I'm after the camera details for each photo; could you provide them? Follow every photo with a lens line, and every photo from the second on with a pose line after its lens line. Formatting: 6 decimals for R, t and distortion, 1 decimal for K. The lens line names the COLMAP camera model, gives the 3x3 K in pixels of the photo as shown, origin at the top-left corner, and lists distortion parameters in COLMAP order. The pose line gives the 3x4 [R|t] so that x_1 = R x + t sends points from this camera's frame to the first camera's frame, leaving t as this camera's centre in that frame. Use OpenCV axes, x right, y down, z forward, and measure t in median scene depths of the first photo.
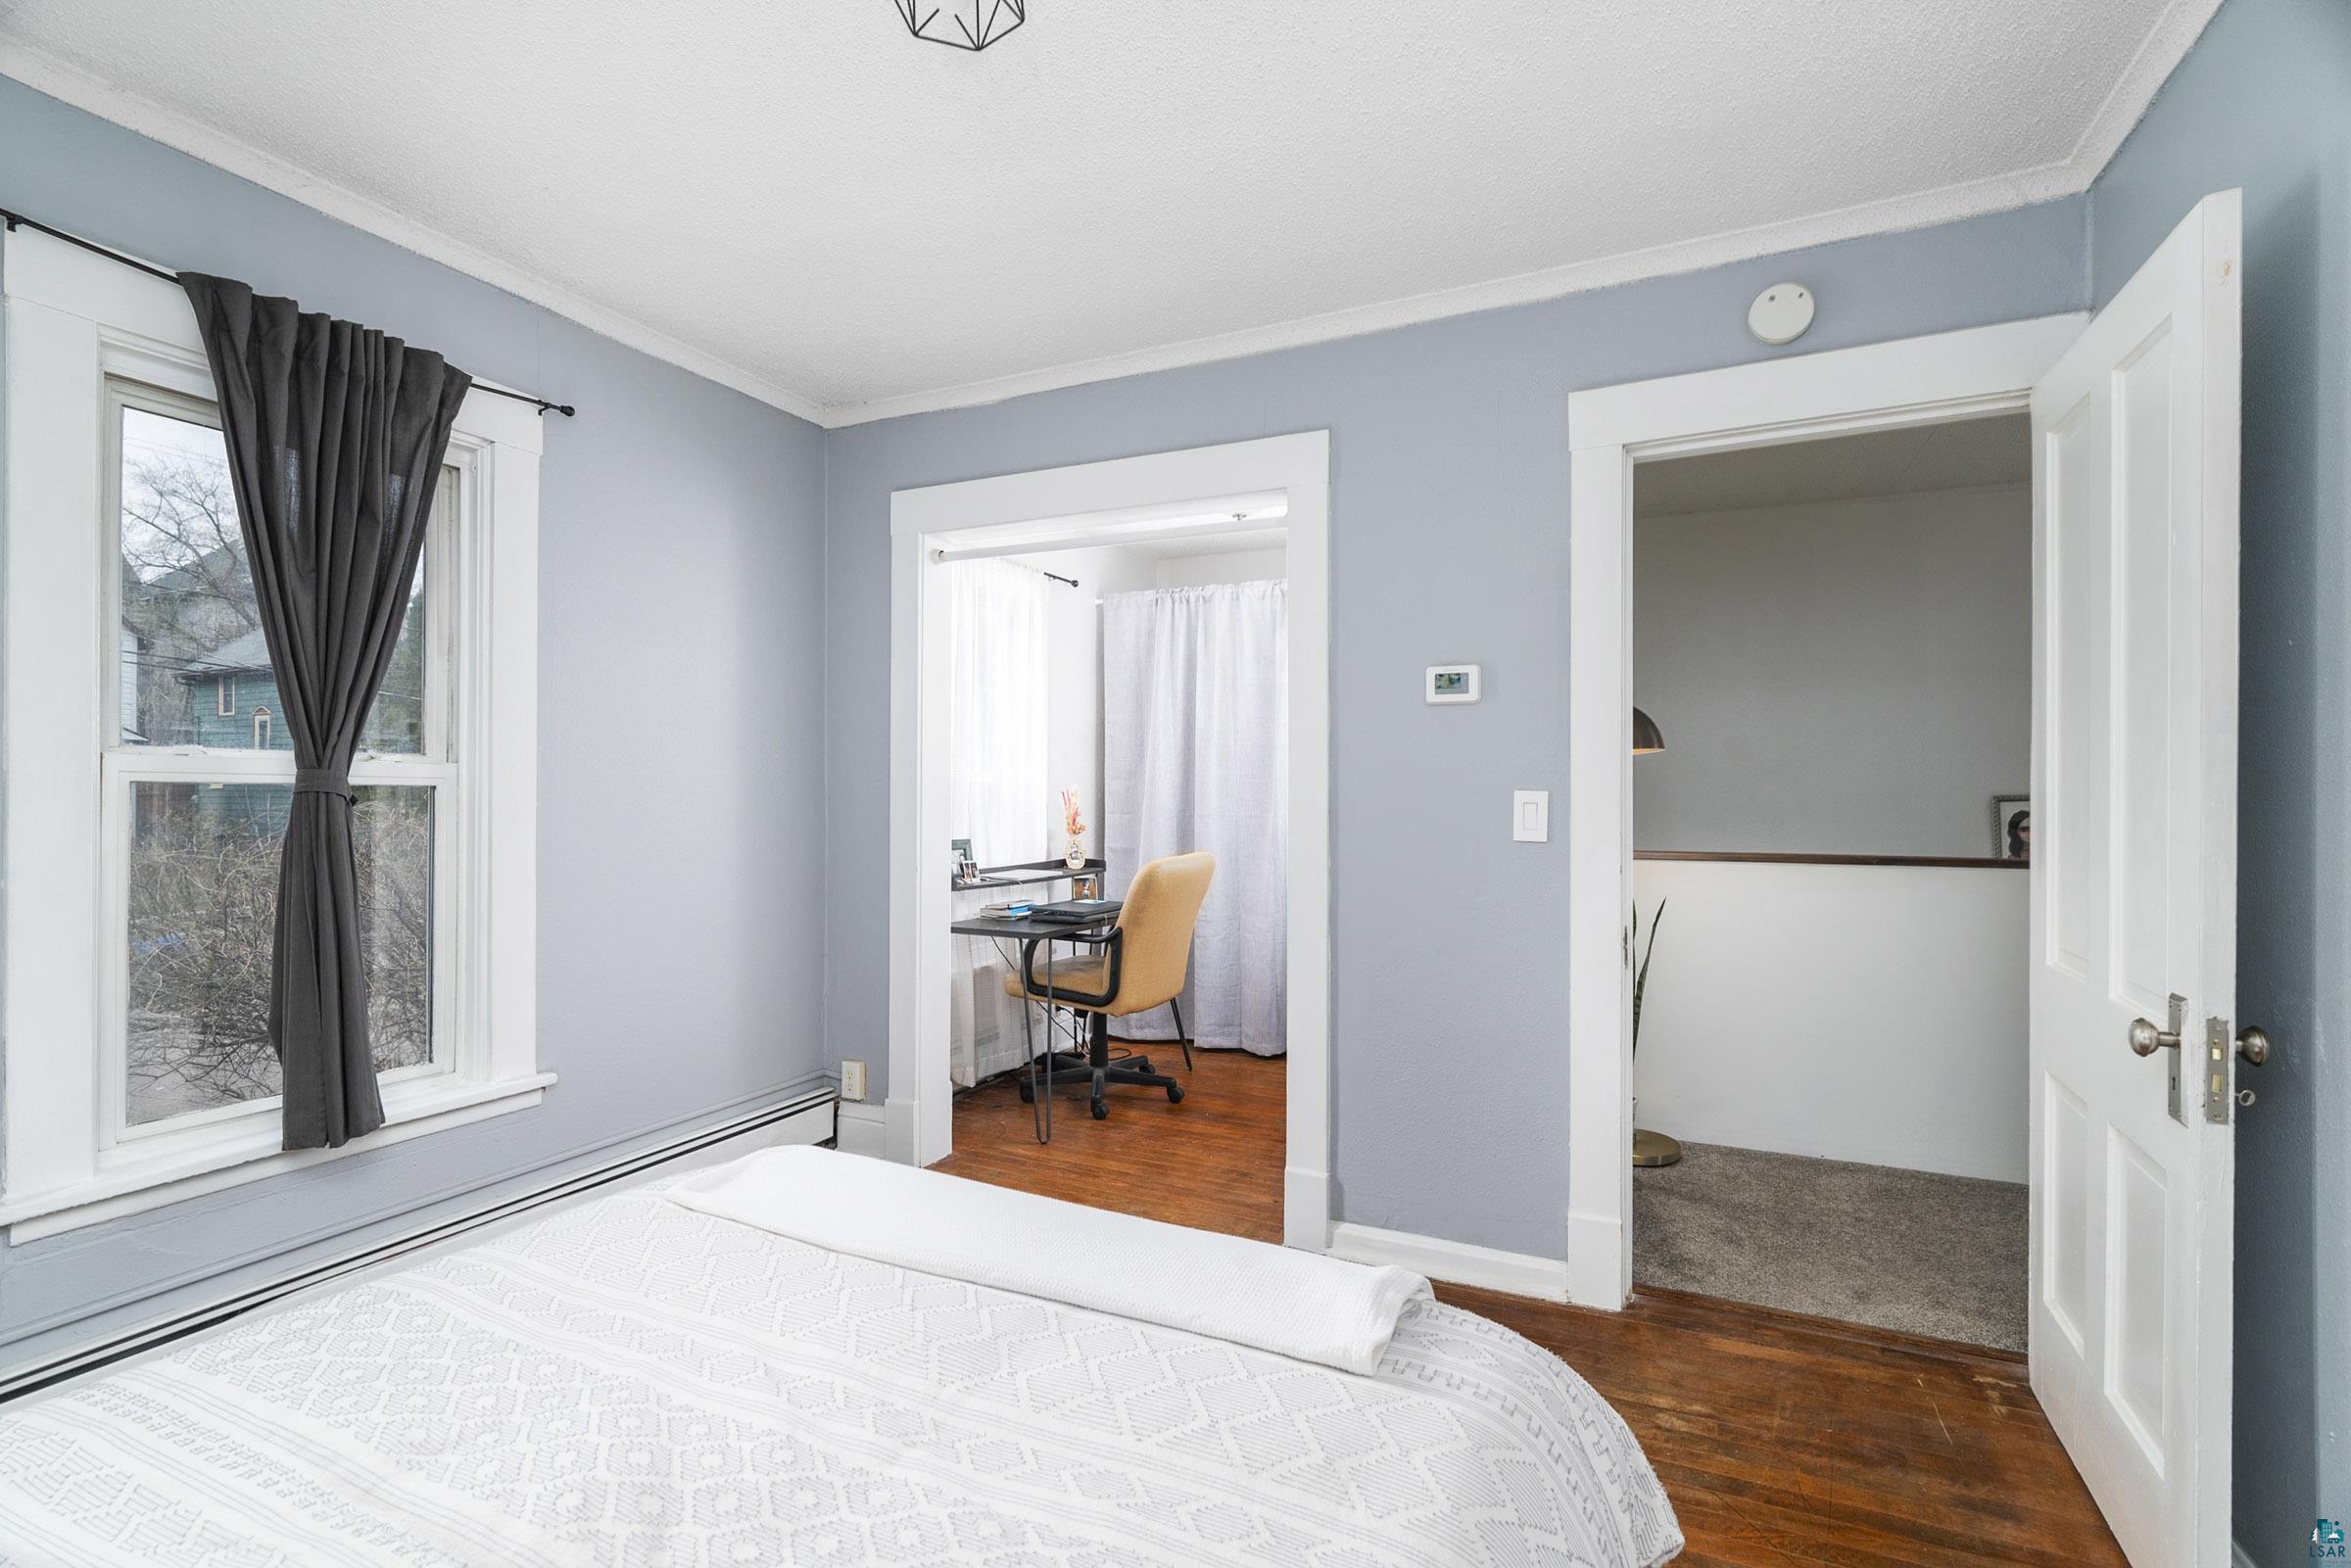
lens RADIAL K [[1067.4, 0, 1170.8], [0, 1067.4, 785.1], [0, 0, 1]] dist [-0.005374, 0.003210]
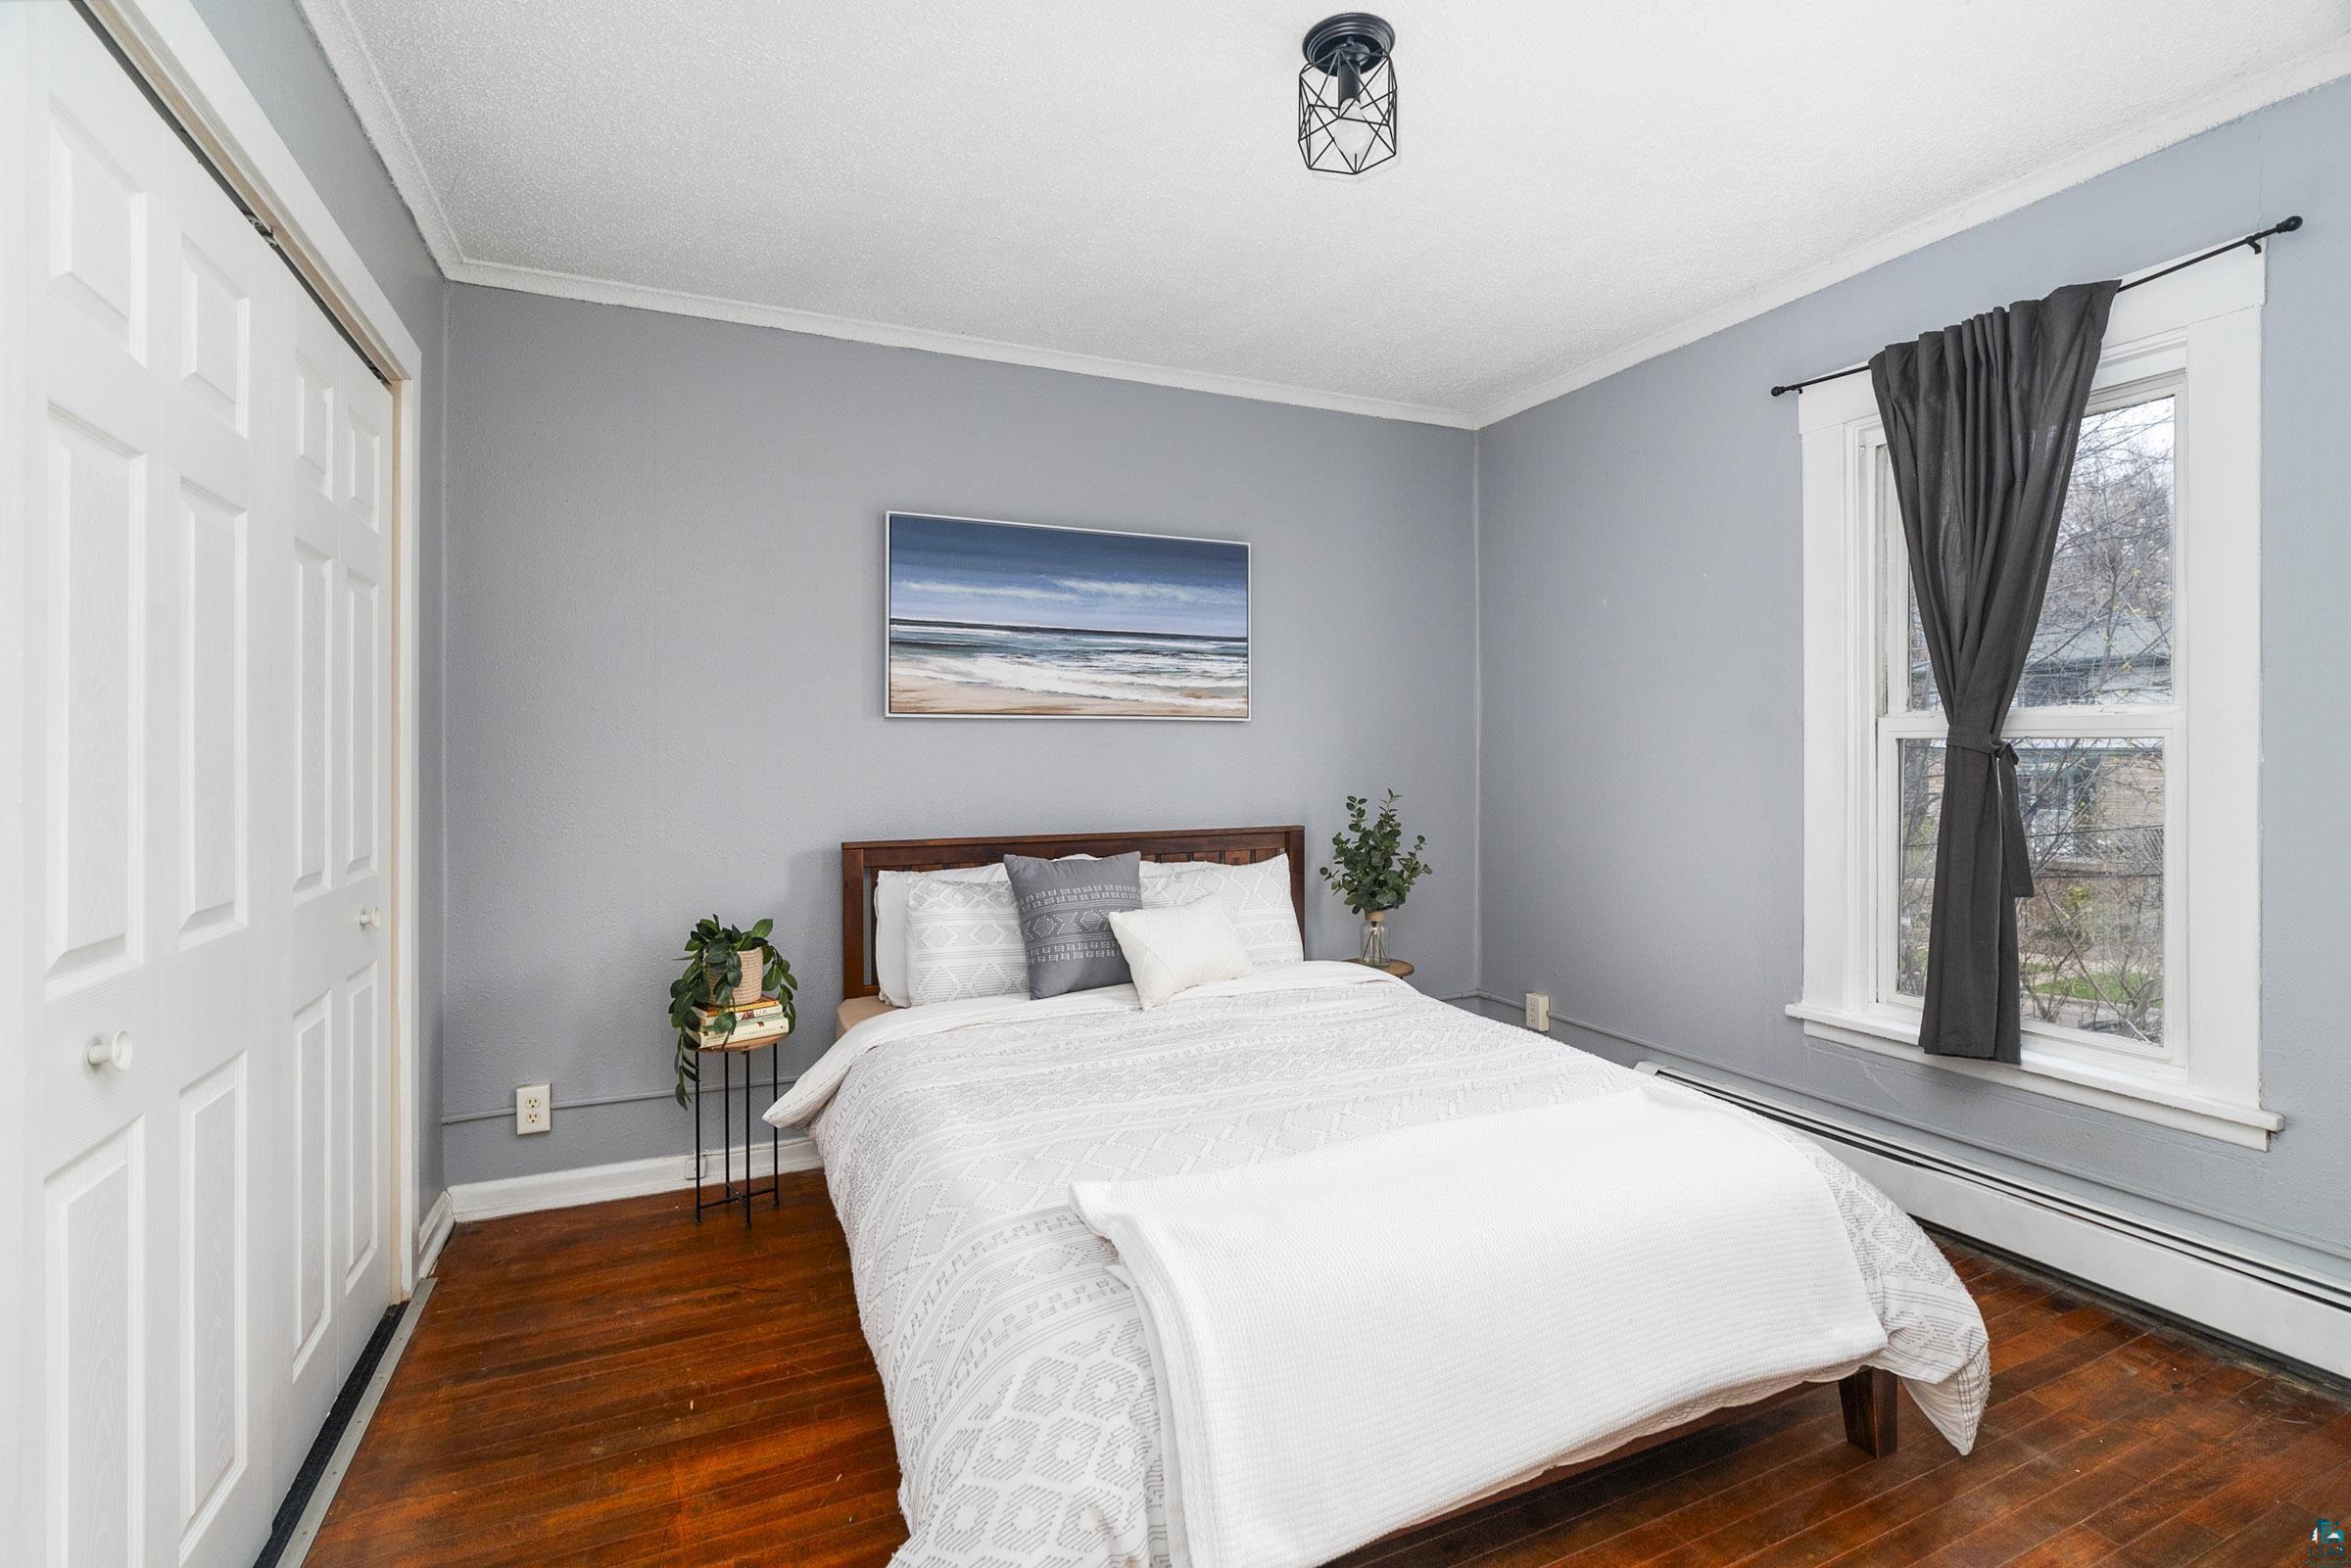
lens RADIAL K [[1067.4, 0, 1173.9], [0, 1067.4, 767.8], [0, 0, 1]] dist [-0.005374, 0.003210]
pose [[-0.640431, 0.003527, -0.768008, 0.629079], [0.000259, 0.999990, 0.004377, 0.025965], [0.768016, 0.002604, -0.640425, 1.118423]]
